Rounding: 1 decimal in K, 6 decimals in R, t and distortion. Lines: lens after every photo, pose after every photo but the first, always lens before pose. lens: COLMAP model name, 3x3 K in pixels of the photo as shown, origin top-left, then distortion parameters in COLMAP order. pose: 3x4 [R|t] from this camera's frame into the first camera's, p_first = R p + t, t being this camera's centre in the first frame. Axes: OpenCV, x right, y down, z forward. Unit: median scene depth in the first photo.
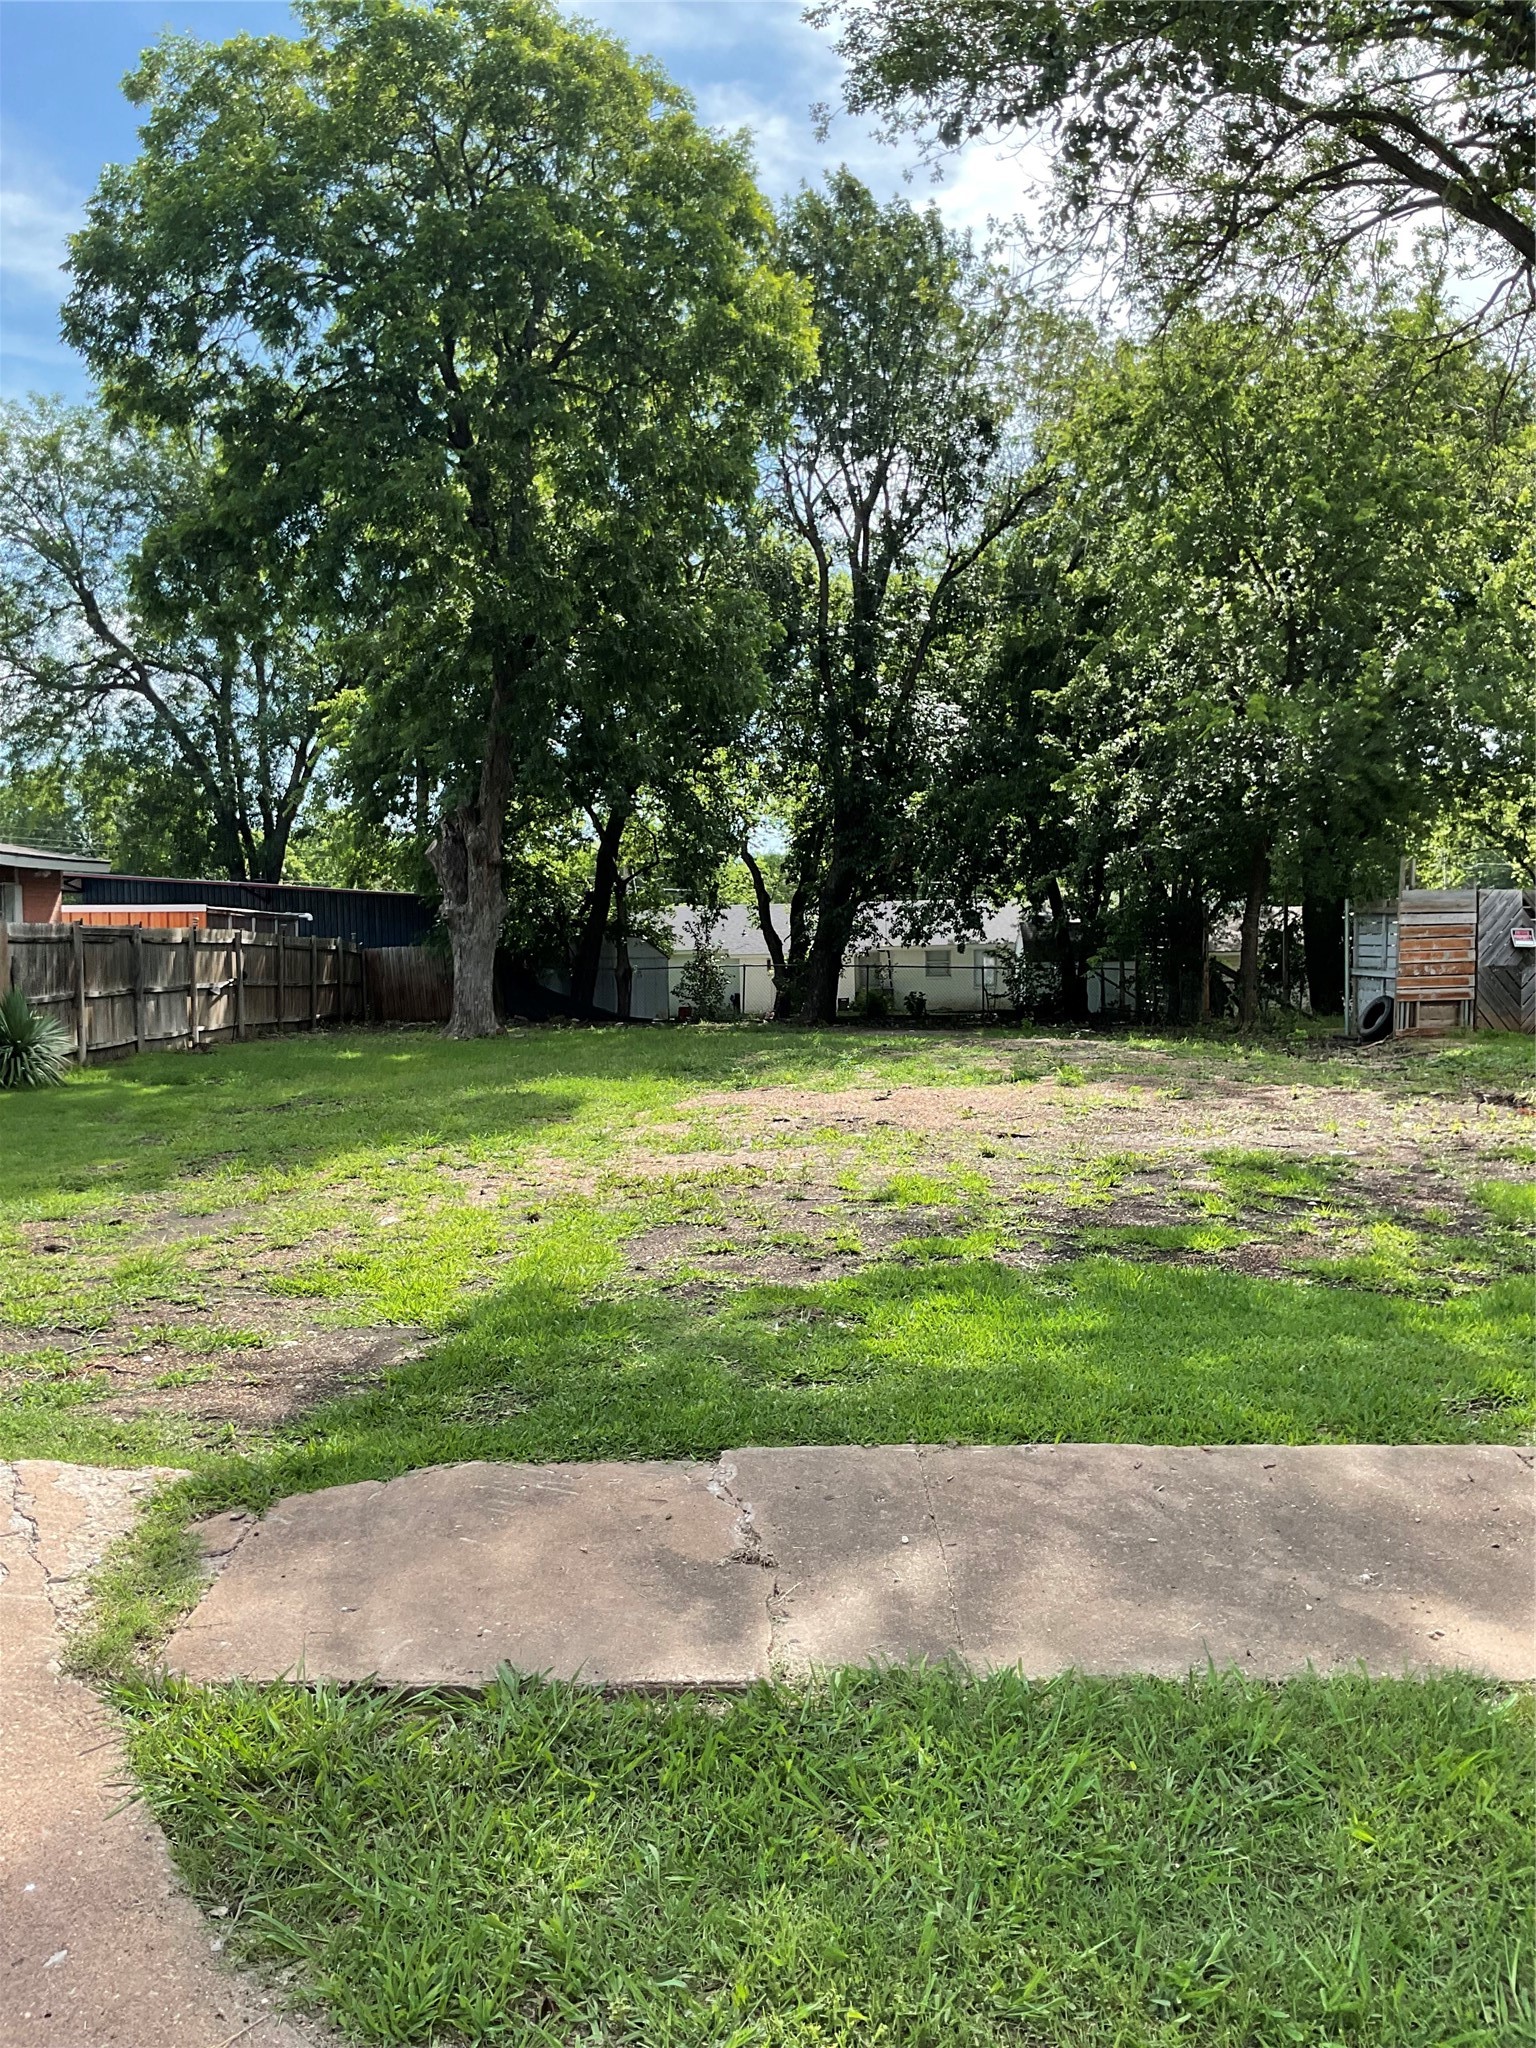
lens RADIAL K [[1731.5, 0, 767.5], [0, 1731.5, 984.5], [0, 0, 1]] dist [0.141736, -0.297015]
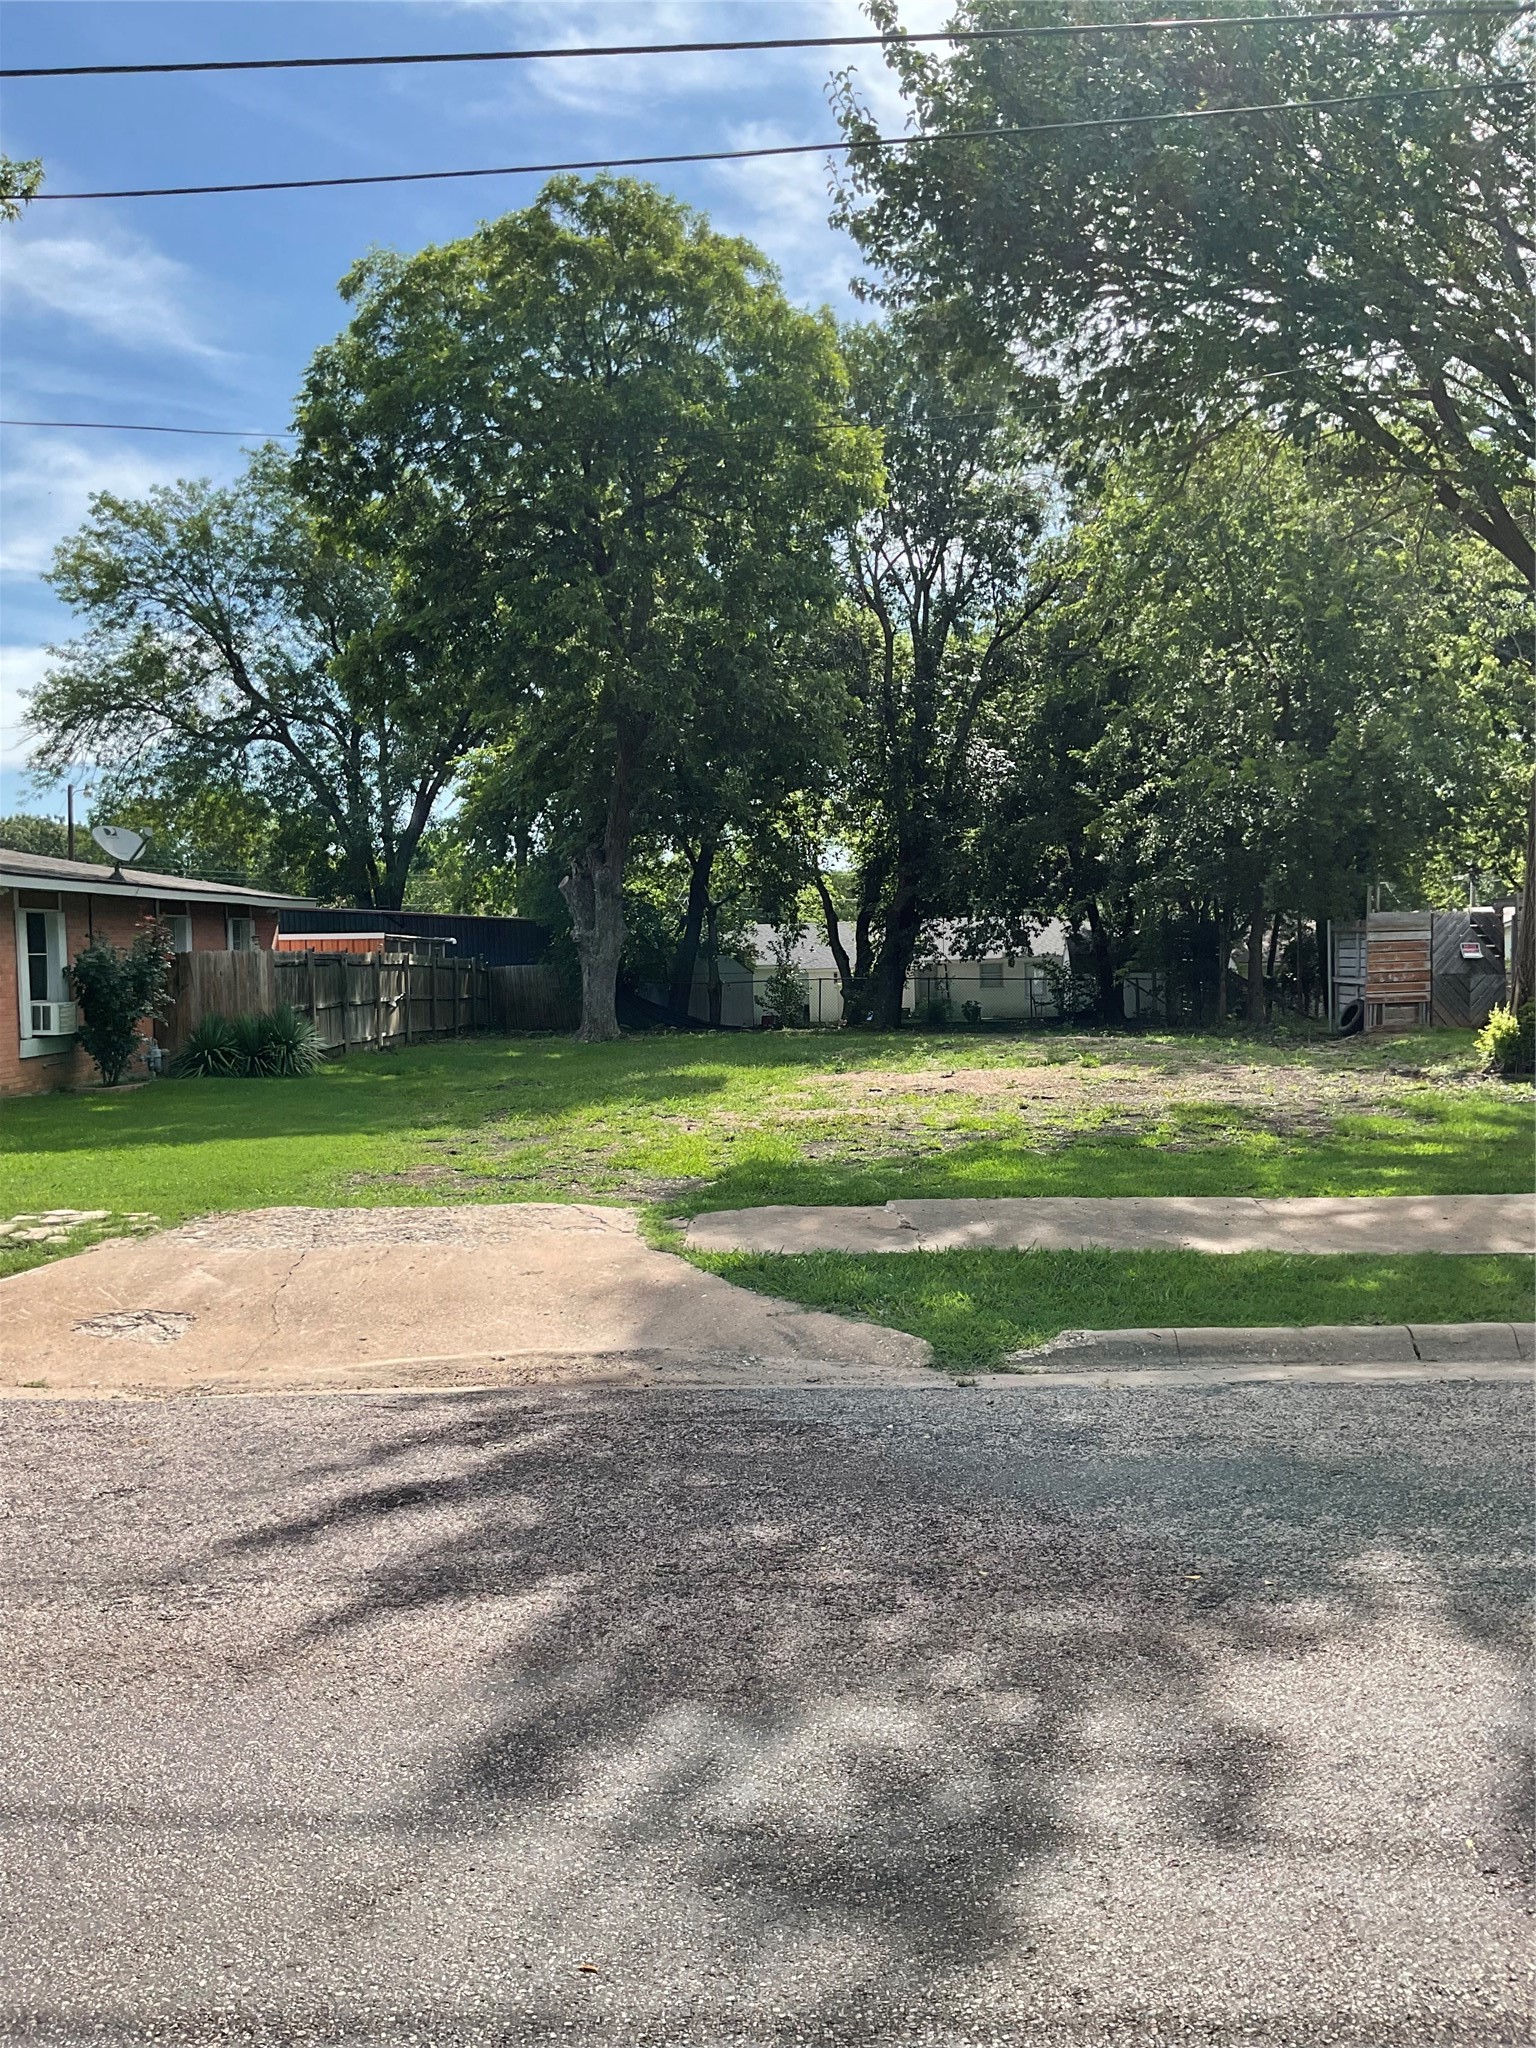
lens RADIAL K [[1742.7, 0, 717.4], [0, 1742.7, 1018.4], [0, 0, 1]] dist [0.048938, -0.002181]
pose [[0.998257, -0.007225, -0.058573, -0.015586], [0.007921, 0.999901, 0.011652, 0.001451], [0.058483, -0.012096, 0.998215, -0.171287]]
